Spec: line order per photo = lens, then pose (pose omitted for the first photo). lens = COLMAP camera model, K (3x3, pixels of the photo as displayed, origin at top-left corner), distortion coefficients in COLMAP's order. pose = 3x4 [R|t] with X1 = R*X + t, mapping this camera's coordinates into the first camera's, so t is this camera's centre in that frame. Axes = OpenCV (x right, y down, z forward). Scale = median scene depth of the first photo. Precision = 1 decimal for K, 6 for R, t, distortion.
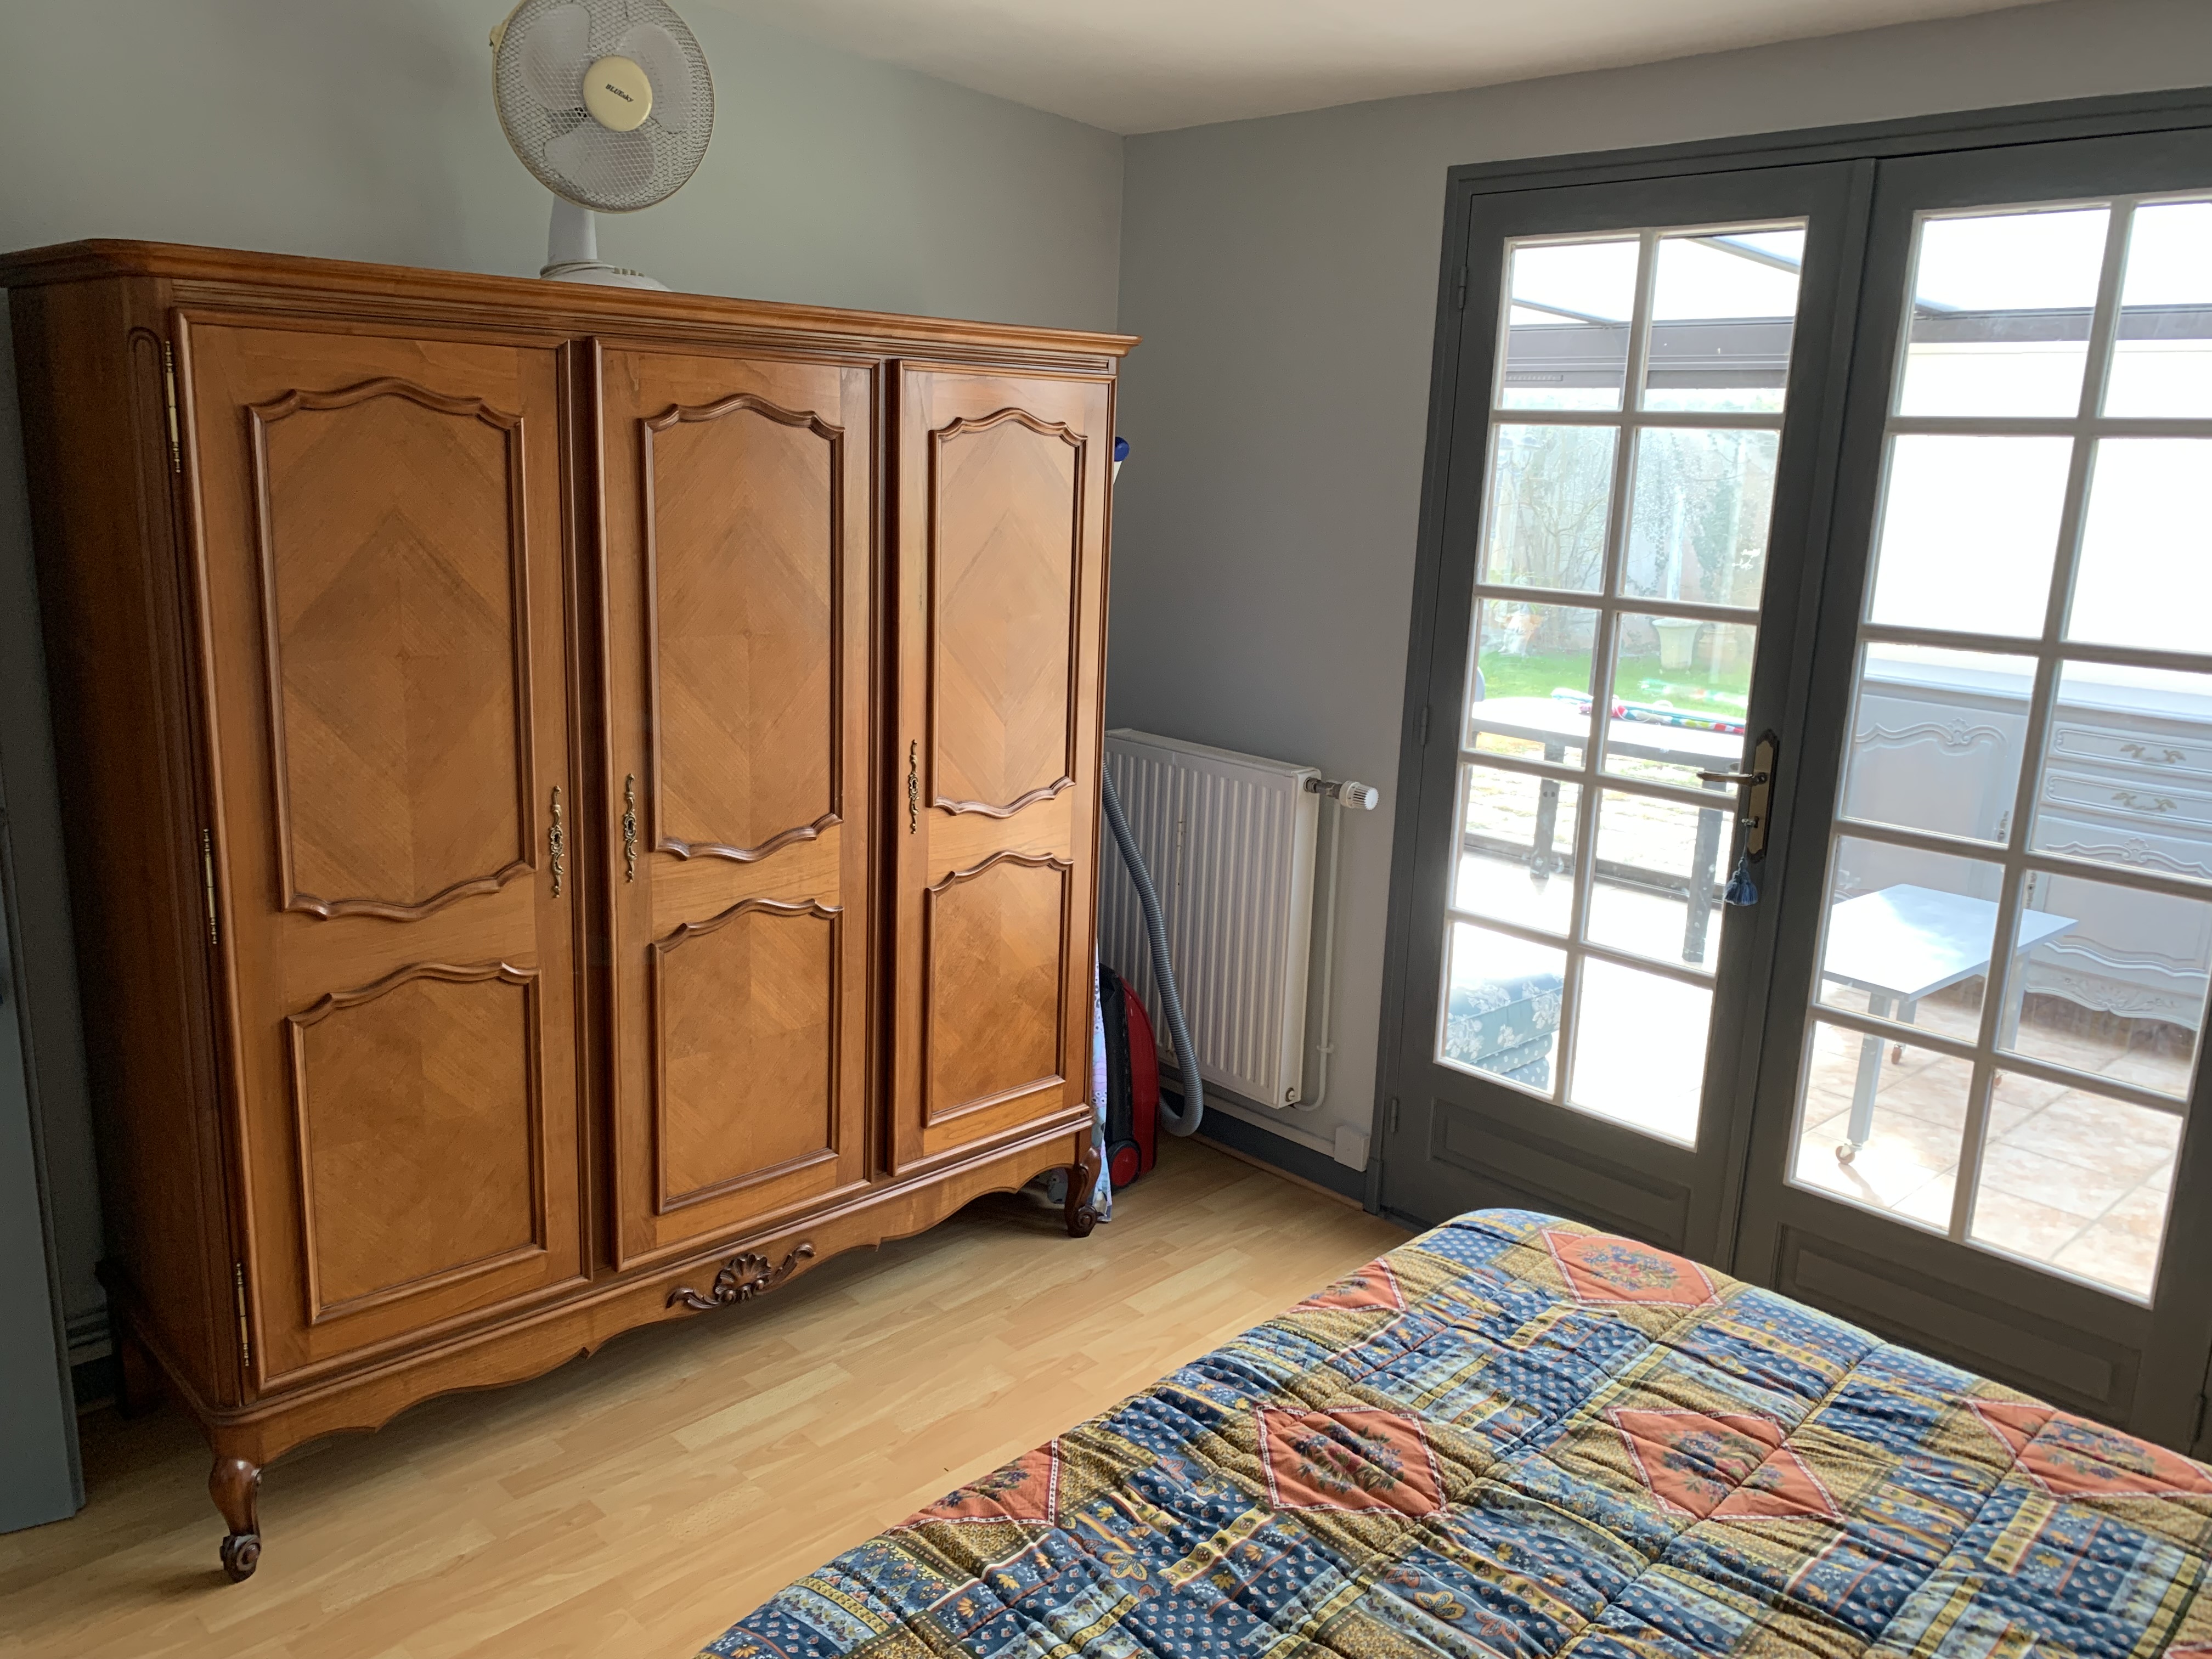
lens RADIAL K [[1708.6, 0, 1106.0], [0, 1708.6, 829.5], [0, 0, 1]] dist [-0.001661, -0.000102]
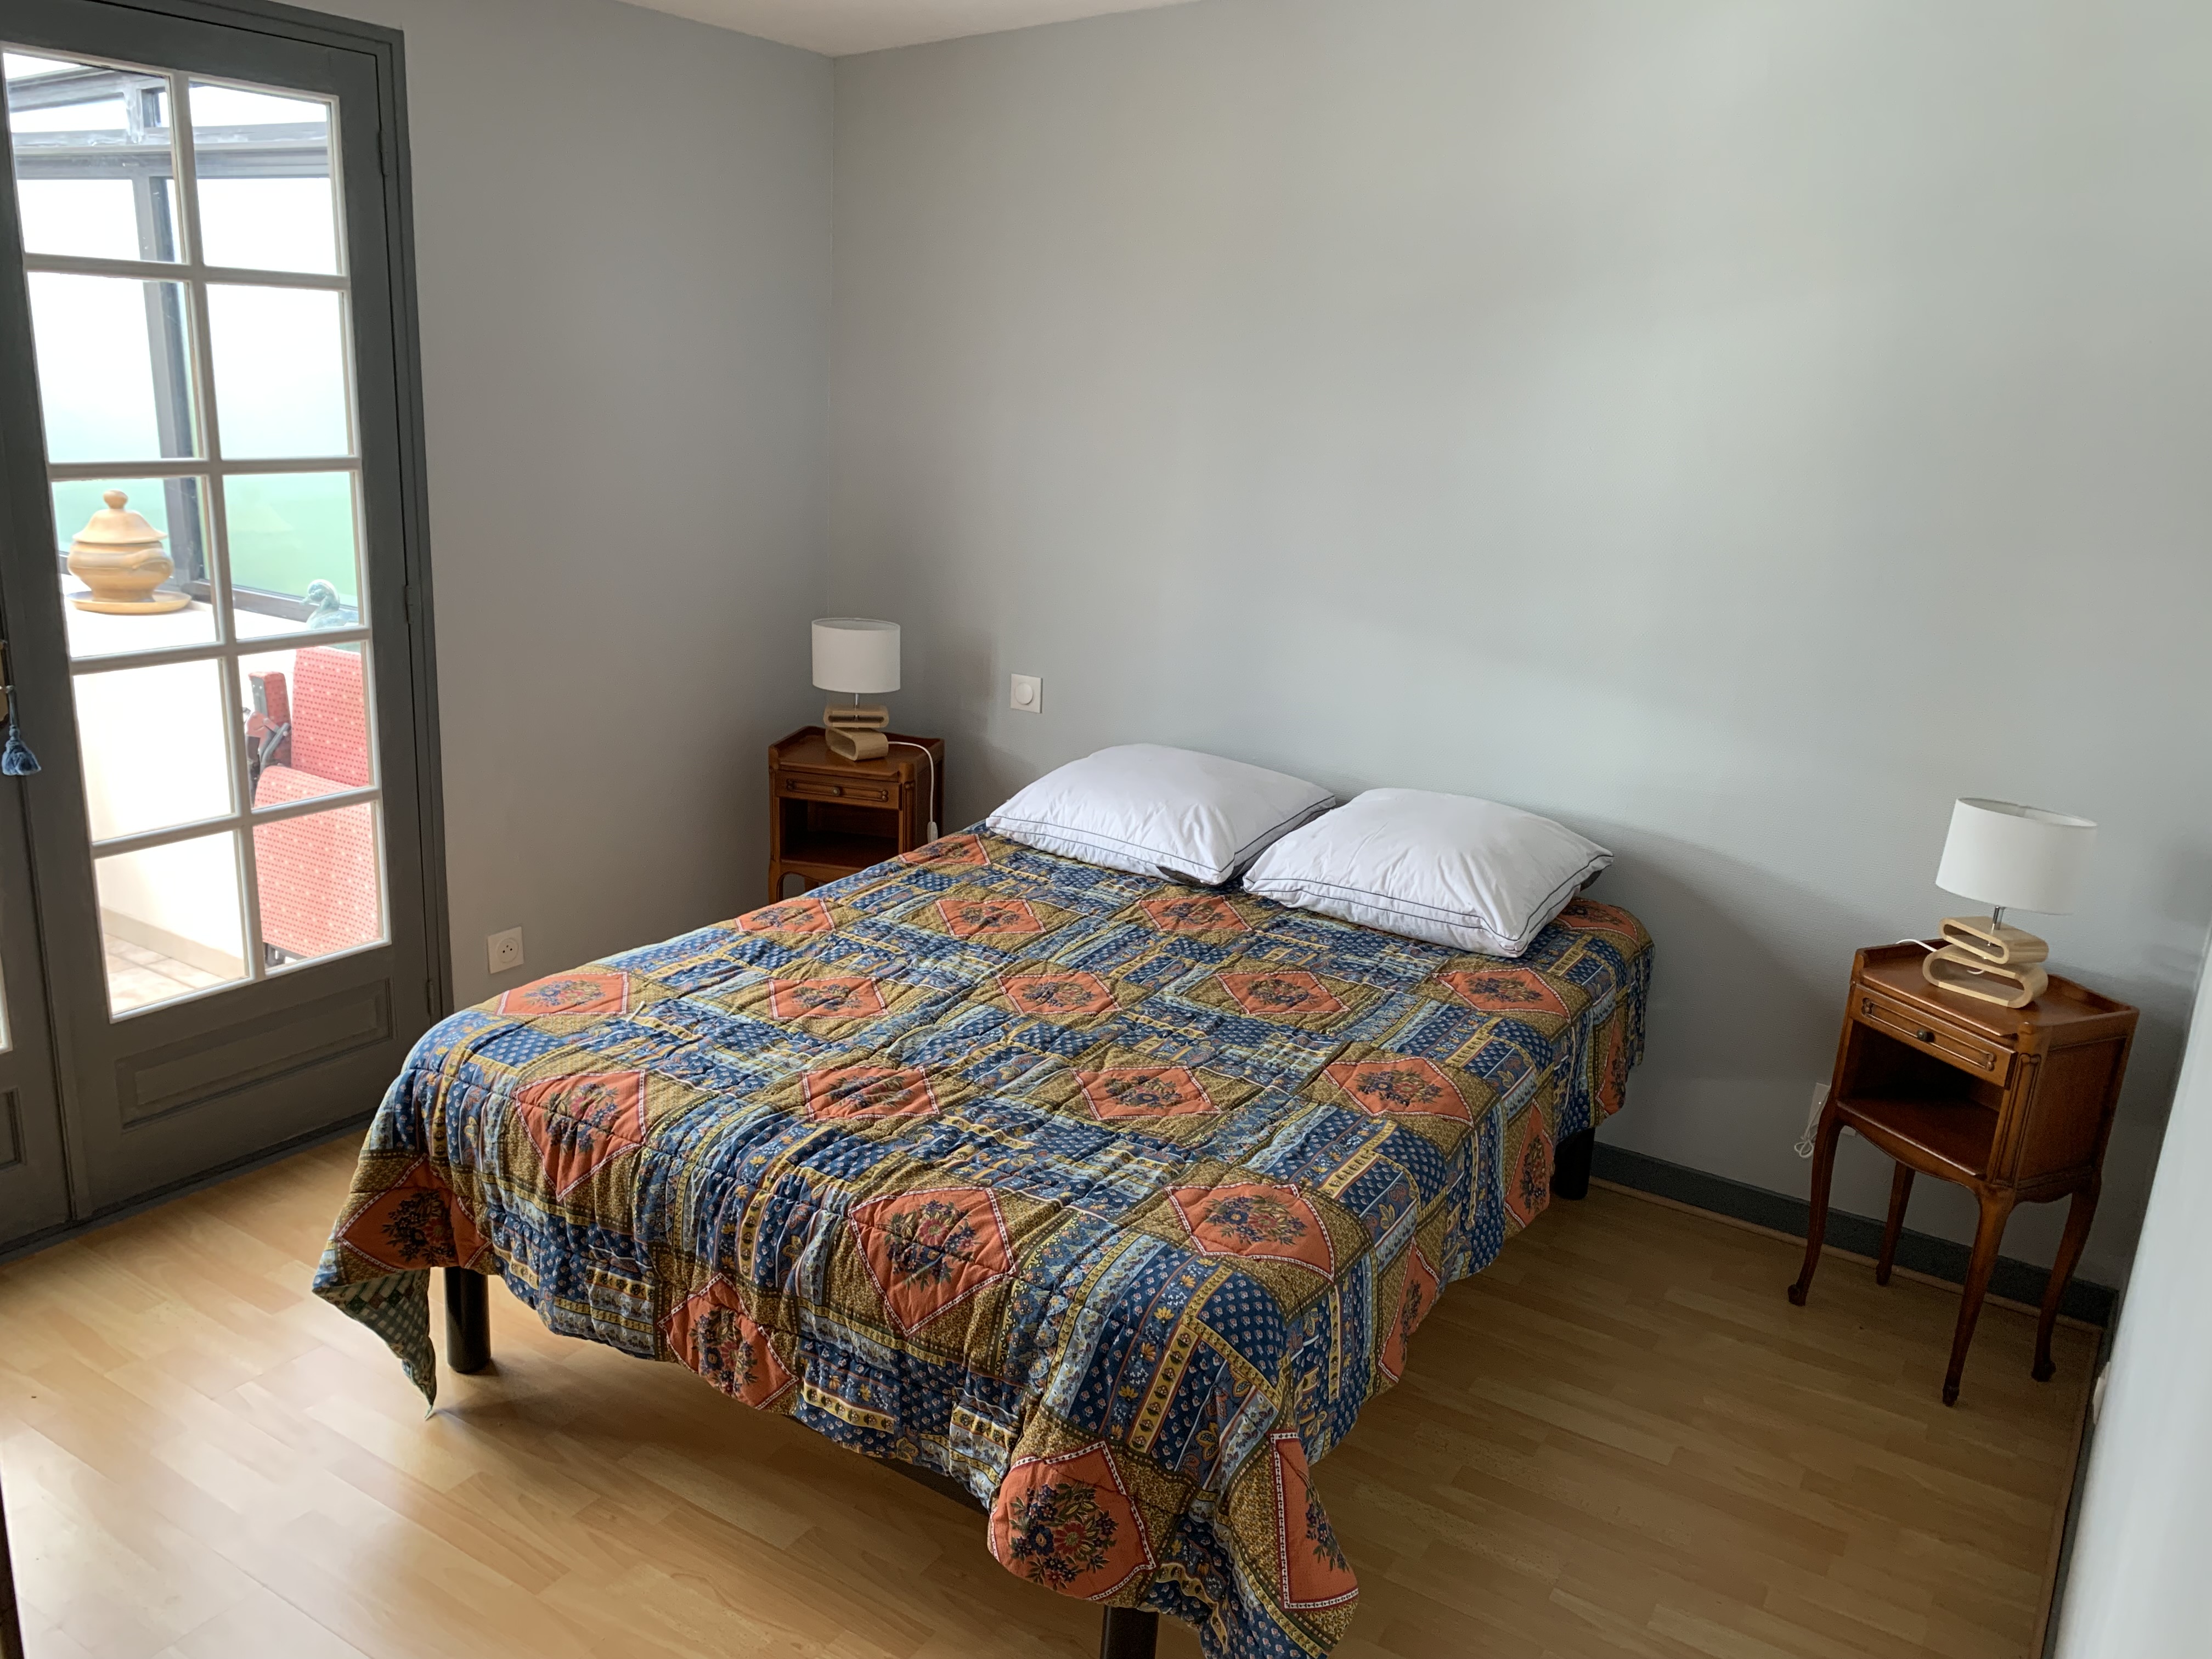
lens RADIAL K [[1708.6, 0, 1106.0], [0, 1708.6, 829.5], [0, 0, 1]] dist [-0.001661, -0.000102]
pose [[-0.247183, -0.303546, 0.920196, -1.074424], [0.149499, 0.926347, 0.345733, -0.270029], [-0.957366, 0.223028, -0.183598, 0.981673]]
